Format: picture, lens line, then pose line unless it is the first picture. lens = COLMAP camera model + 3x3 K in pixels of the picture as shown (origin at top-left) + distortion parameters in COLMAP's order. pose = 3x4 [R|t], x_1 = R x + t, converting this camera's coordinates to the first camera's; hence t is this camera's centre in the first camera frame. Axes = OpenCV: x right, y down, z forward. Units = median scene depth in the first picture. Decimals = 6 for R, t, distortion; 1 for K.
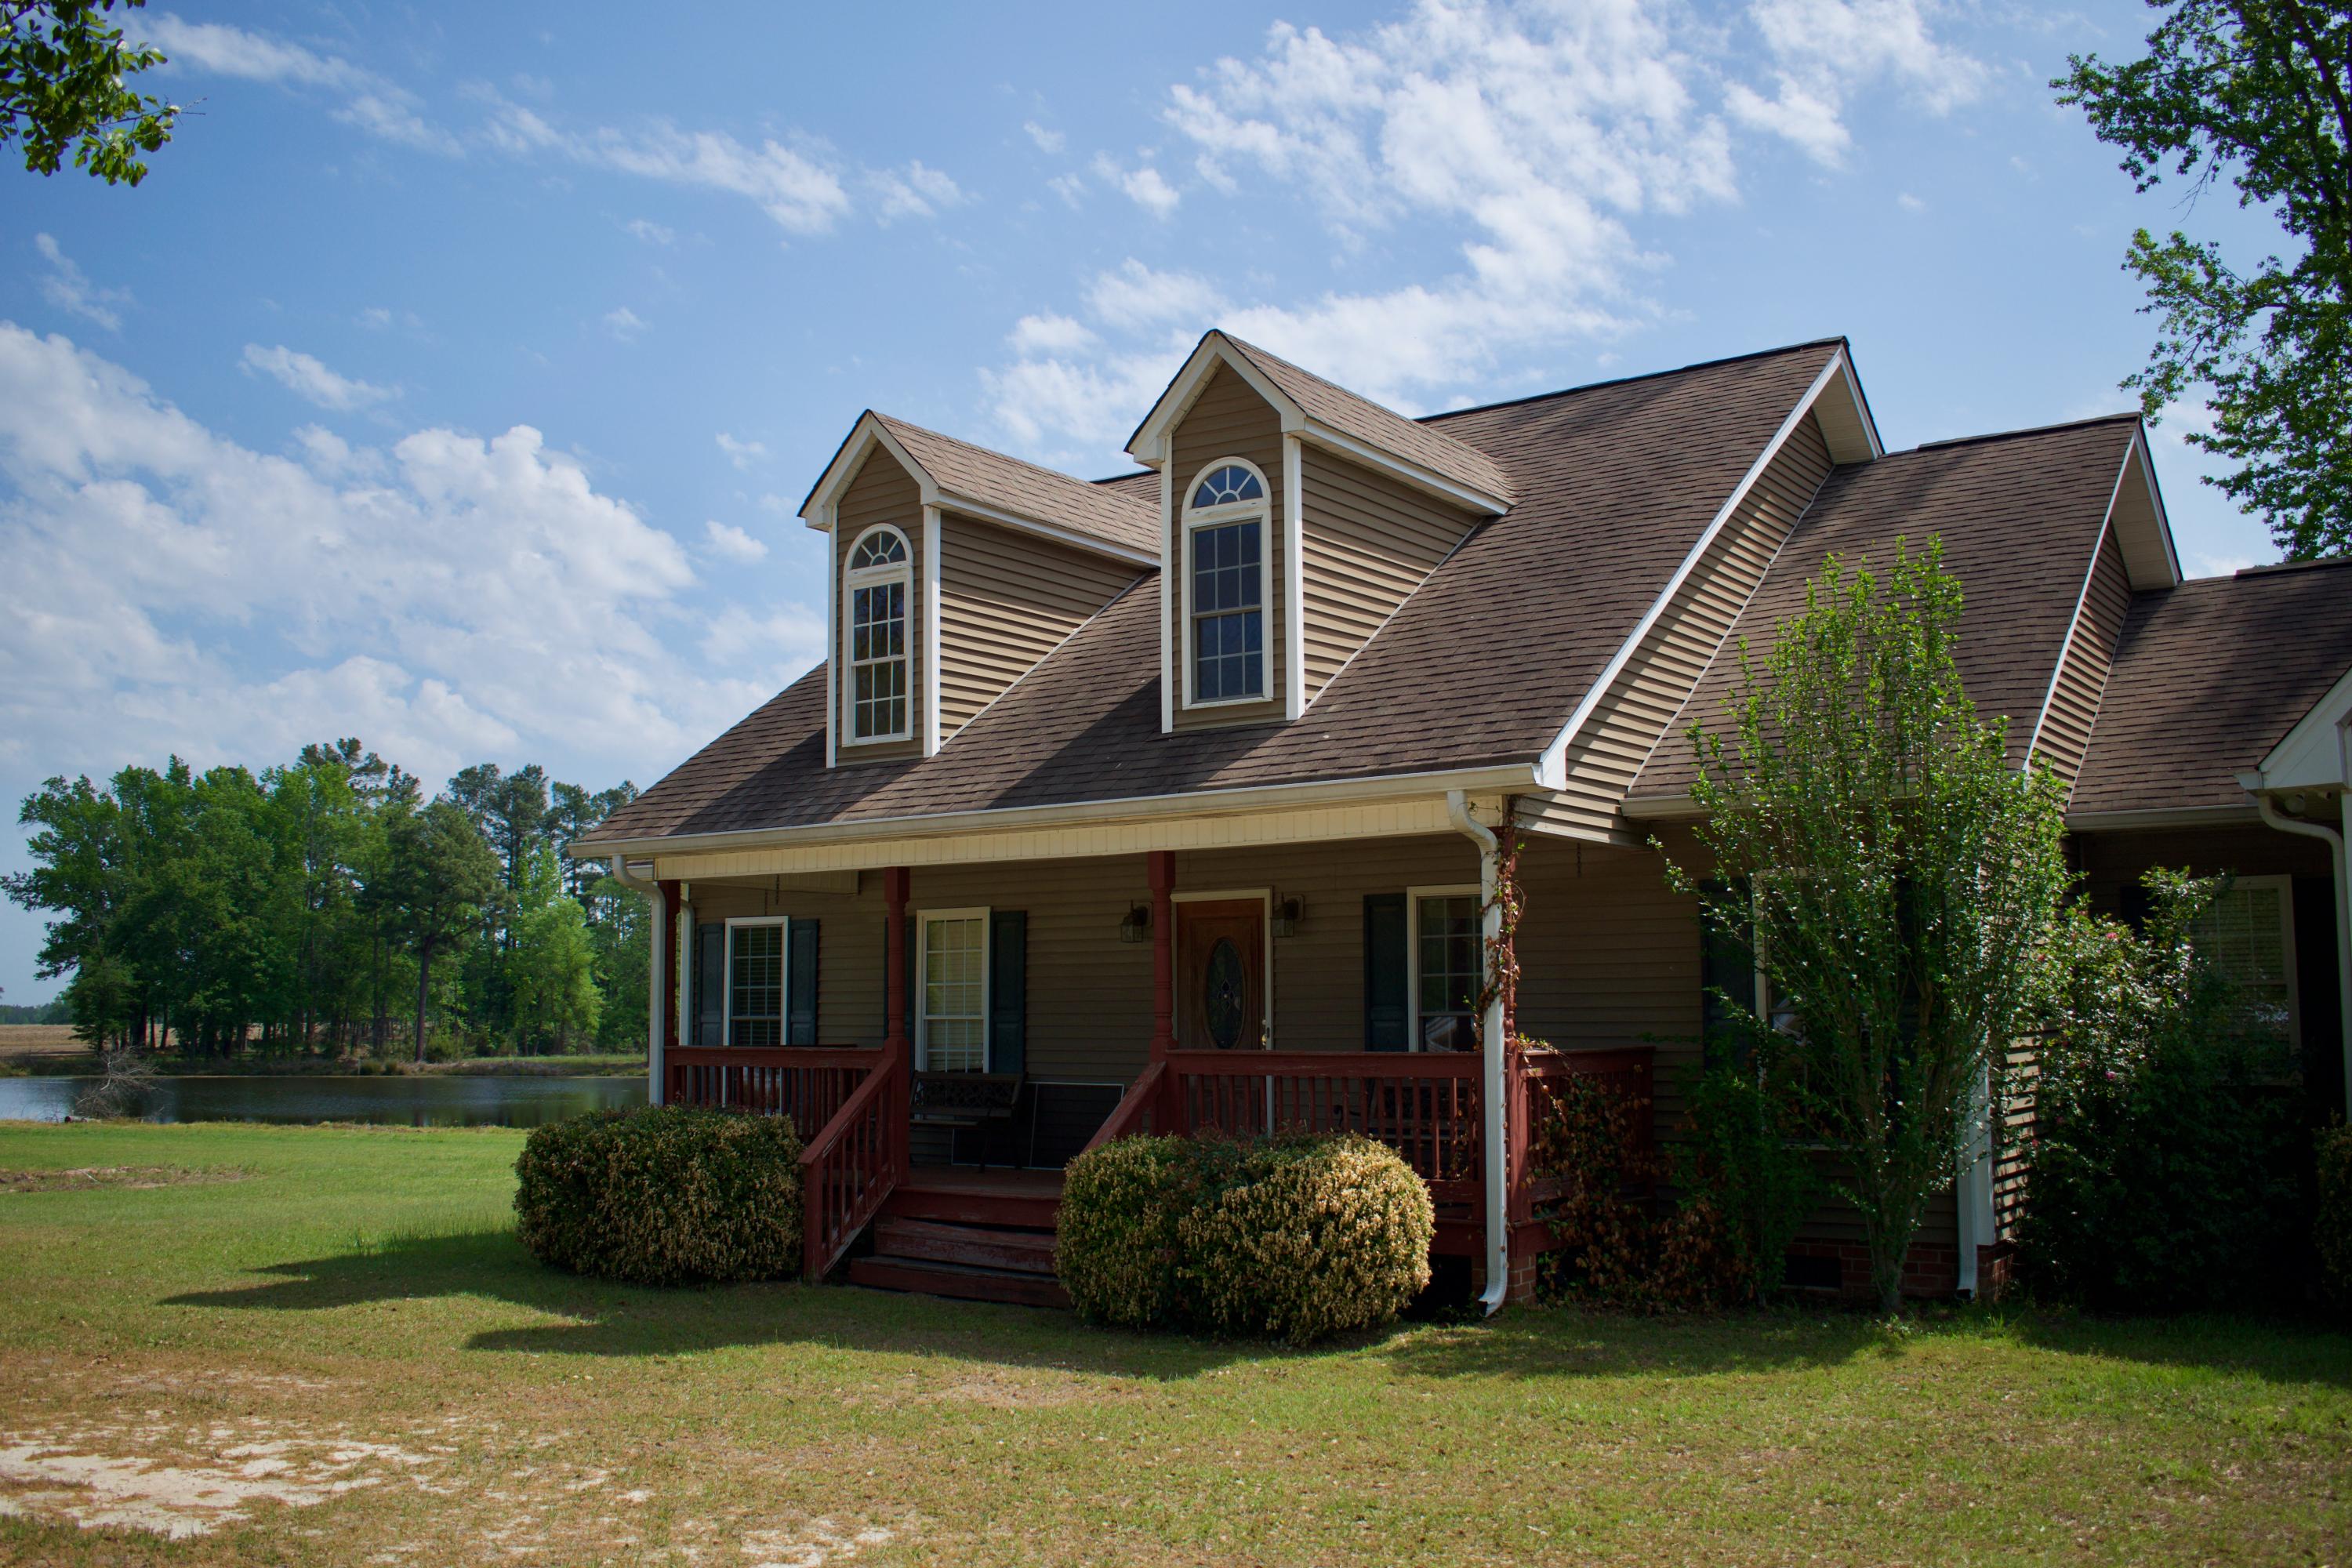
lens RADIAL K [[2200.9, 0, 1176.0], [0, 2200.9, 784.0], [0, 0, 1]] dist [-0.098739, -0.001250]
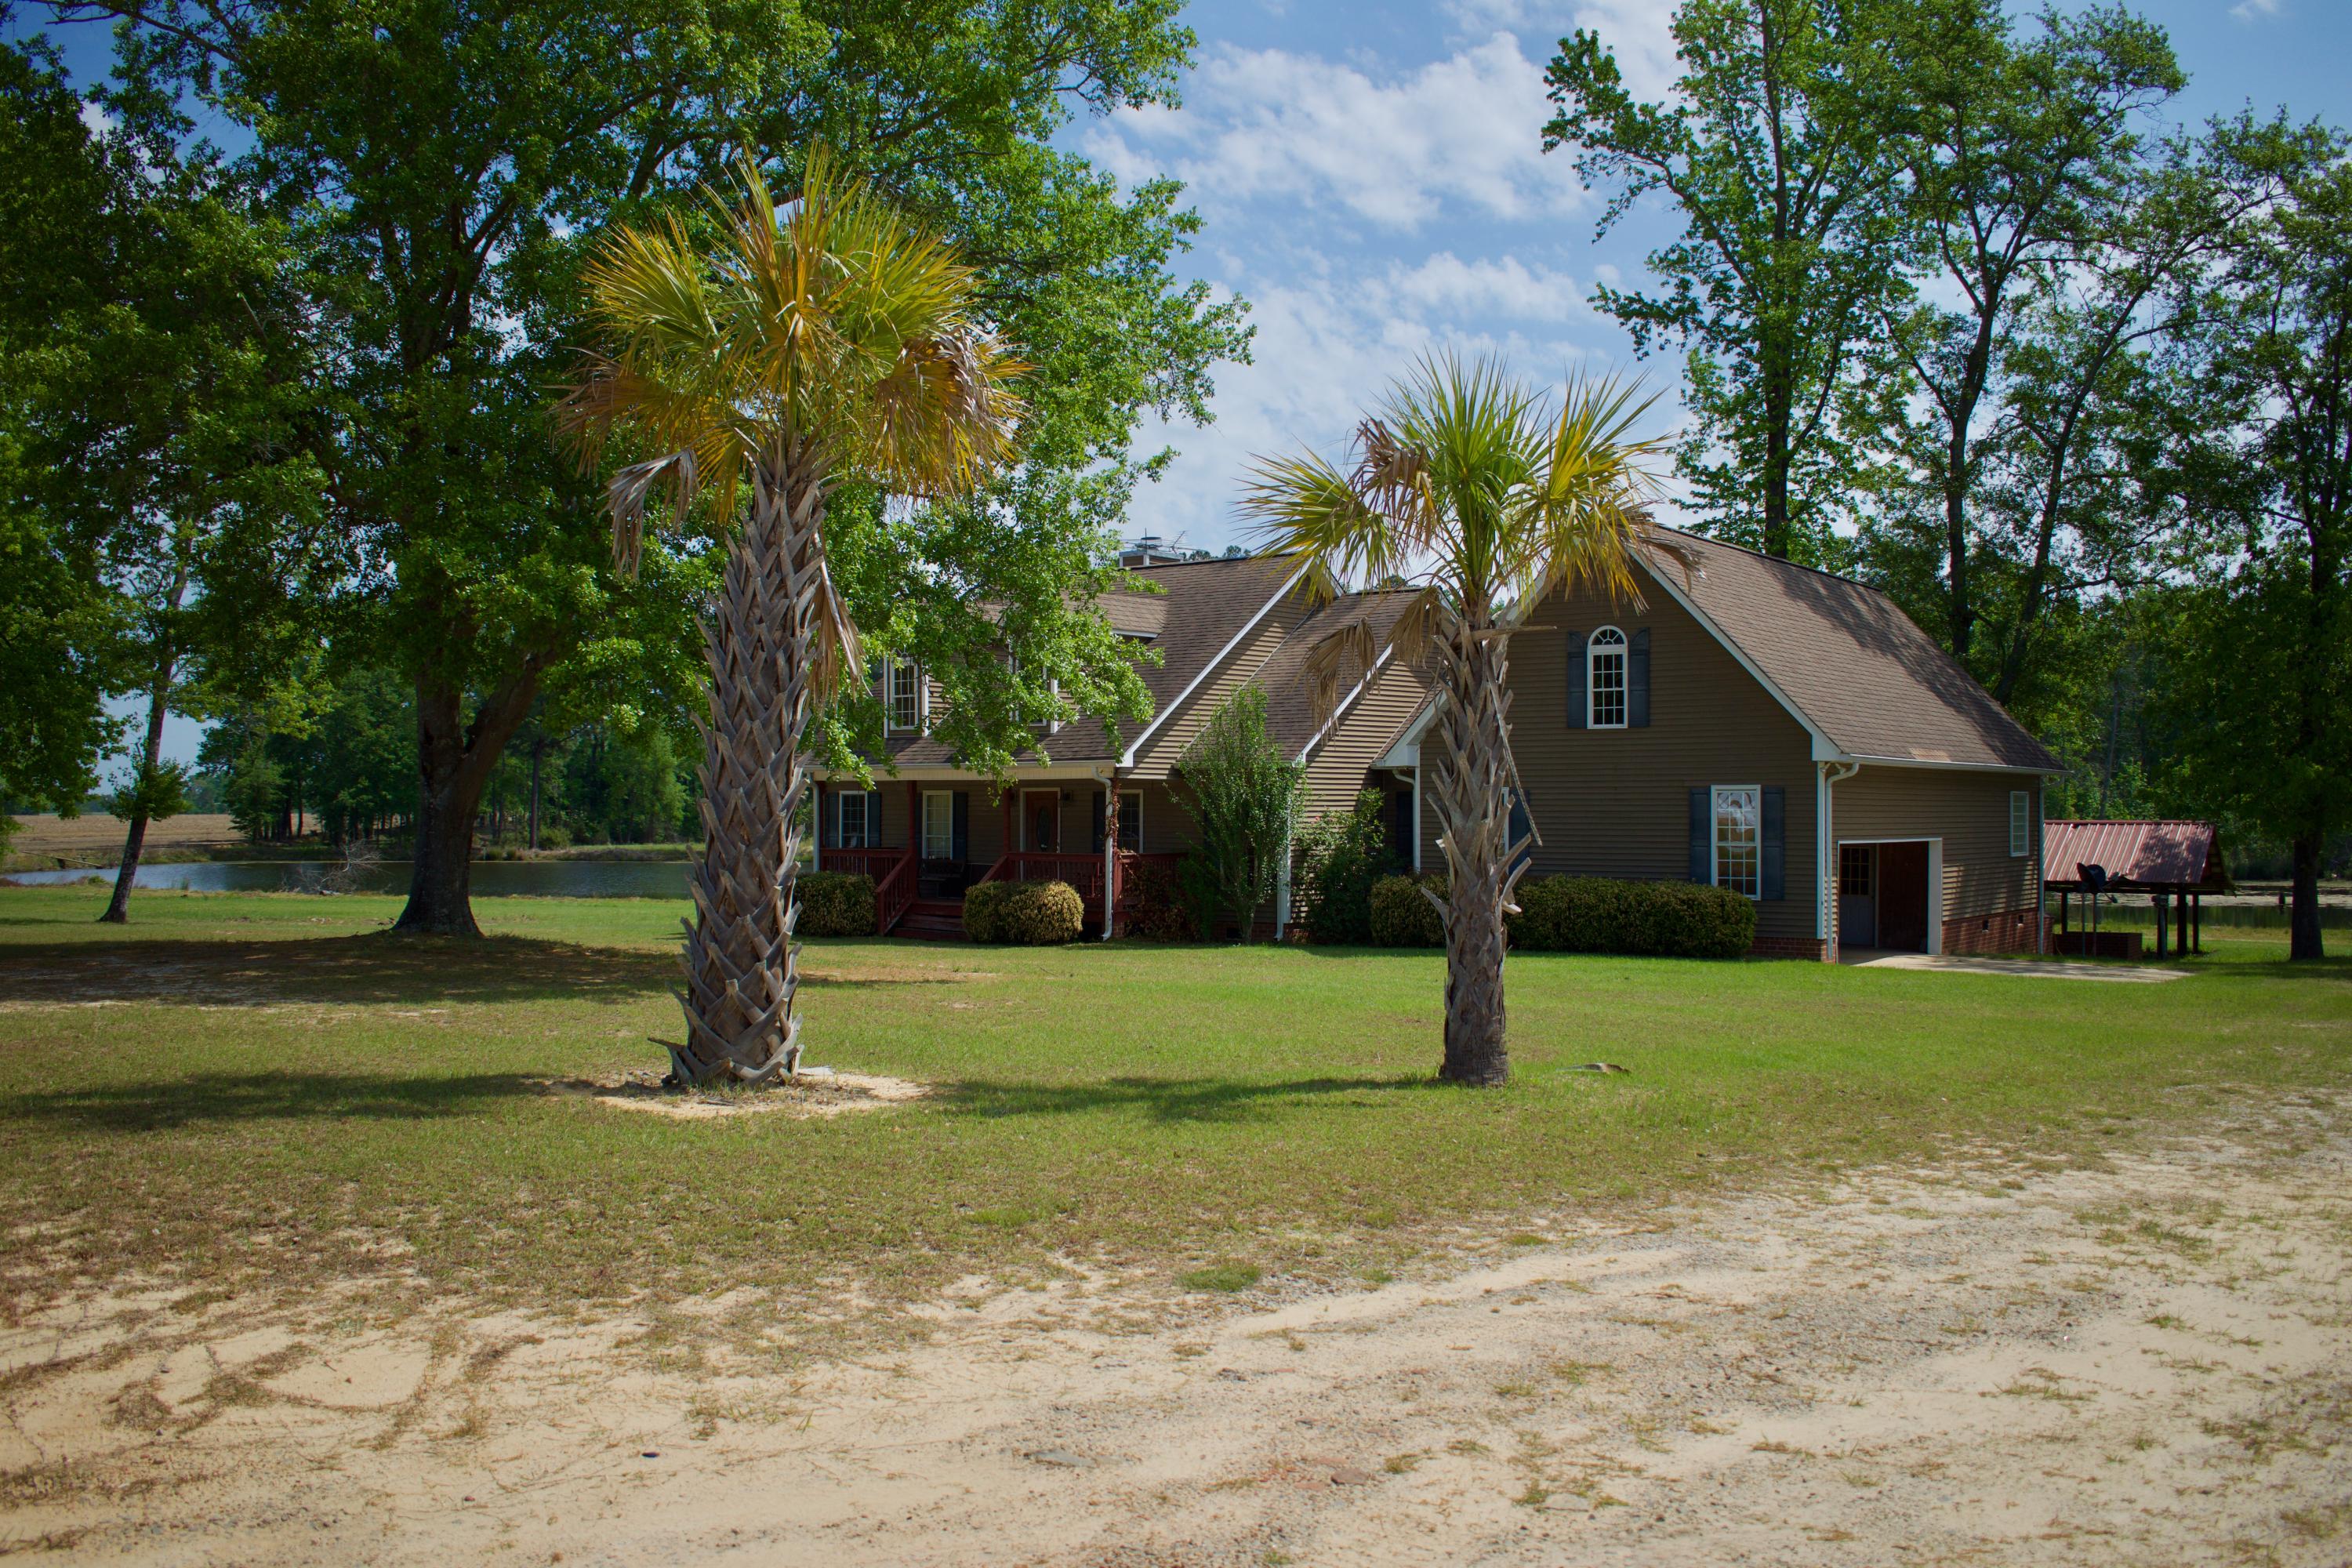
lens RADIAL K [[2200.9, 0, 1176.0], [0, 2200.9, 784.0], [0, 0, 1]] dist [-0.098739, -0.001250]
pose [[0.999699, 0.007950, -0.023192, 0.234181], [-0.005708, 0.995444, 0.095178, -0.197006], [0.023843, -0.095018, 0.995190, -1.503795]]
